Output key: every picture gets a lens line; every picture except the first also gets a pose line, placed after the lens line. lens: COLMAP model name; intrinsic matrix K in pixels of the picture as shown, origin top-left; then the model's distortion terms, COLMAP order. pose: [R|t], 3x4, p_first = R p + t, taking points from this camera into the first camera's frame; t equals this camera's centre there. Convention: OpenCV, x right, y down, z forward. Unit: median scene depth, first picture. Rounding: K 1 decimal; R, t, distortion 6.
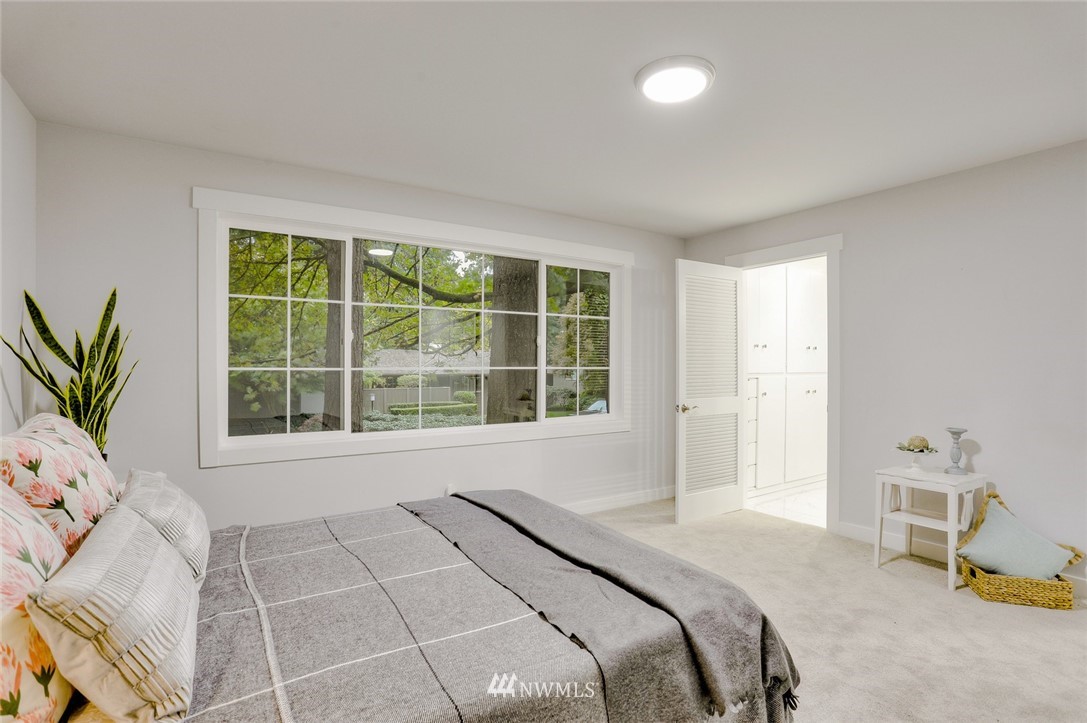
lens RADIAL K [[558.2, 0, 545.7], [0, 558.2, 368.3], [0, 0, 1]] dist [-0.005262, -0.000208]
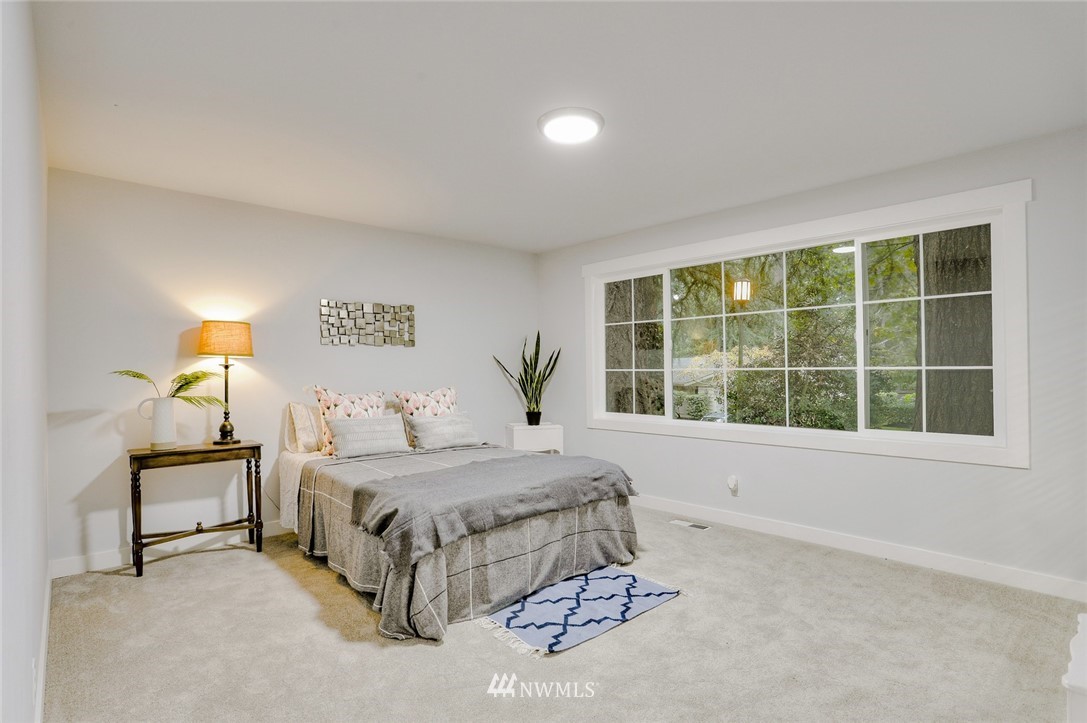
lens RADIAL K [[558.2, 0, 545.7], [0, 558.2, 368.3], [0, 0, 1]] dist [-0.005262, -0.000208]
pose [[0.159701, -0.002842, -0.987161, 0.765412], [0.002946, 0.999993, -0.002402, 0.000774], [0.987161, -0.002525, 0.159708, 0.419611]]
